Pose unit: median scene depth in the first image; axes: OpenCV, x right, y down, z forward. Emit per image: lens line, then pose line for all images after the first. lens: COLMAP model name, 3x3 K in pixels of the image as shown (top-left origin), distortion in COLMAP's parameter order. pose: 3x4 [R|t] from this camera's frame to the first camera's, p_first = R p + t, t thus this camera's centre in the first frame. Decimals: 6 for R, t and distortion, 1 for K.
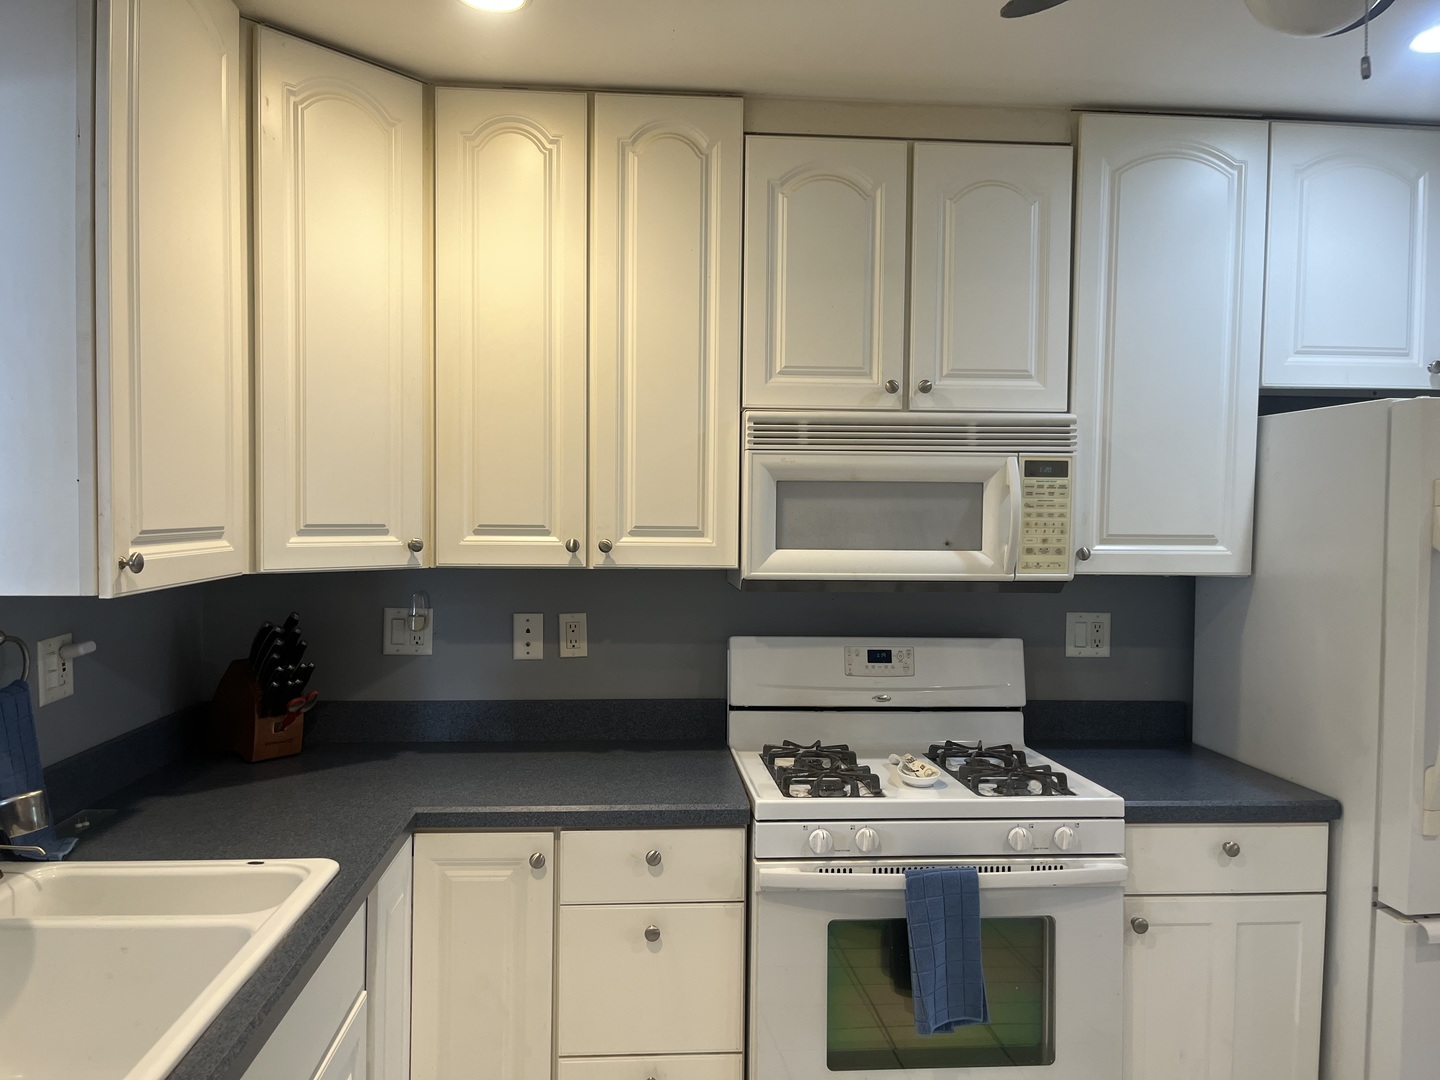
lens RADIAL K [[1079.0, 0, 714.7], [0, 1079.0, 533.6], [0, 0, 1]] dist [0.065986, -0.105605]
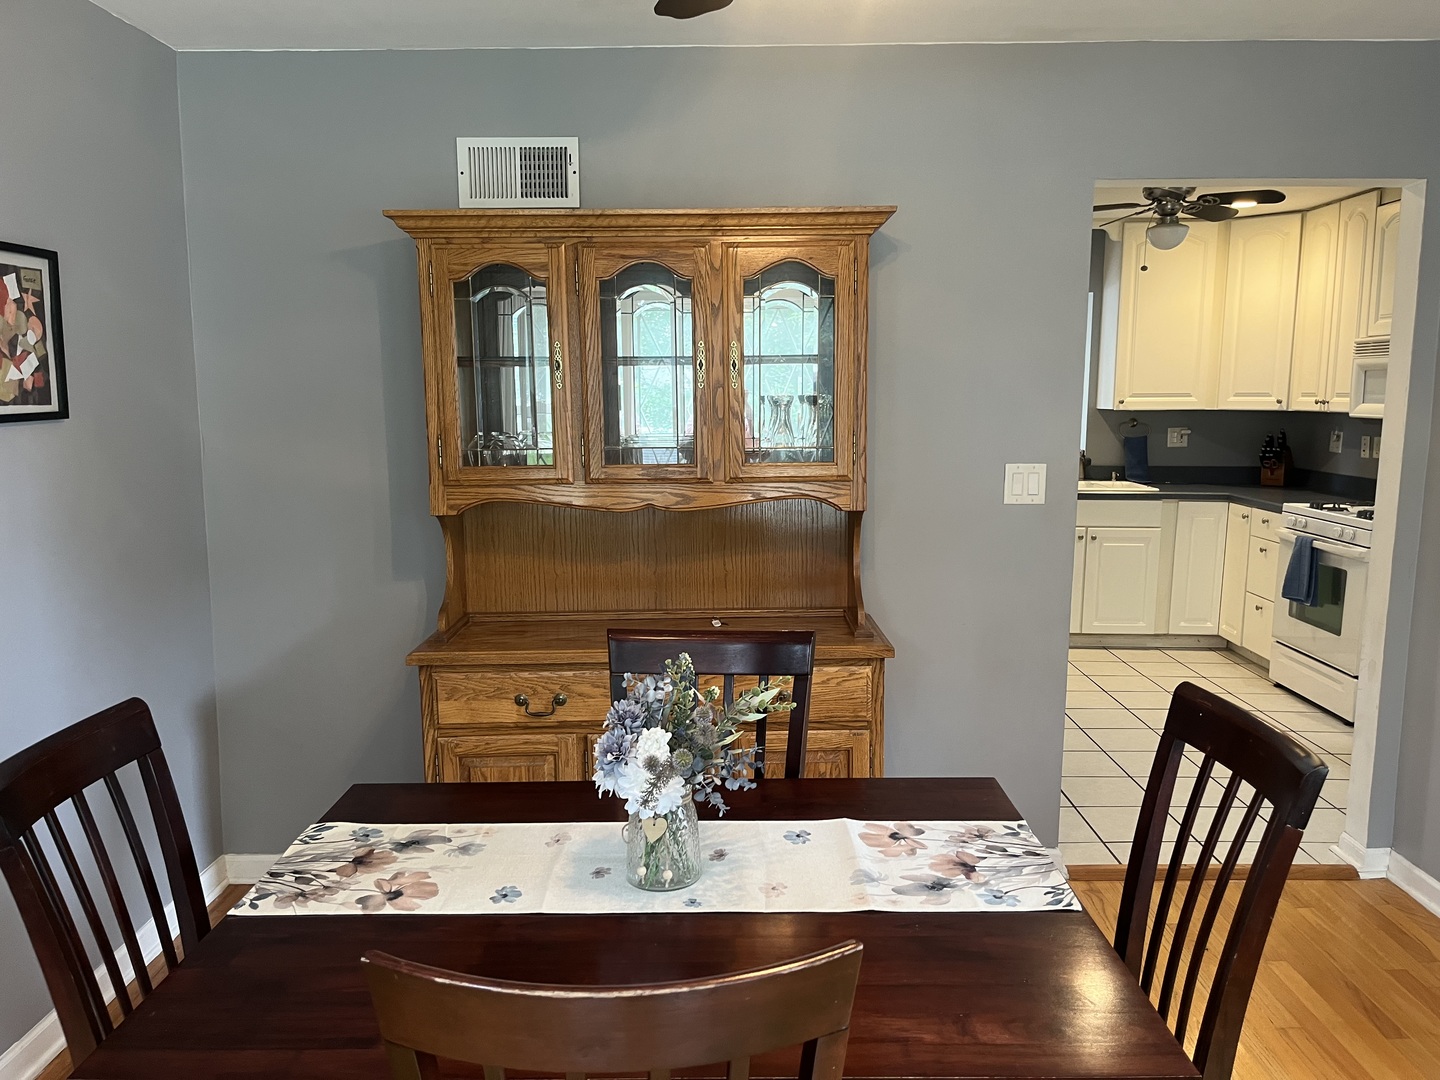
lens RADIAL K [[1079.0, 0, 714.7], [0, 1079.0, 533.6], [0, 0, 1]] dist [0.065986, -0.105605]
pose [[-0.085287, 0.118044, -0.989339, 2.363958], [-0.013713, 0.992724, 0.119630, 0.030435], [0.996262, 0.023770, -0.083047, -0.092559]]
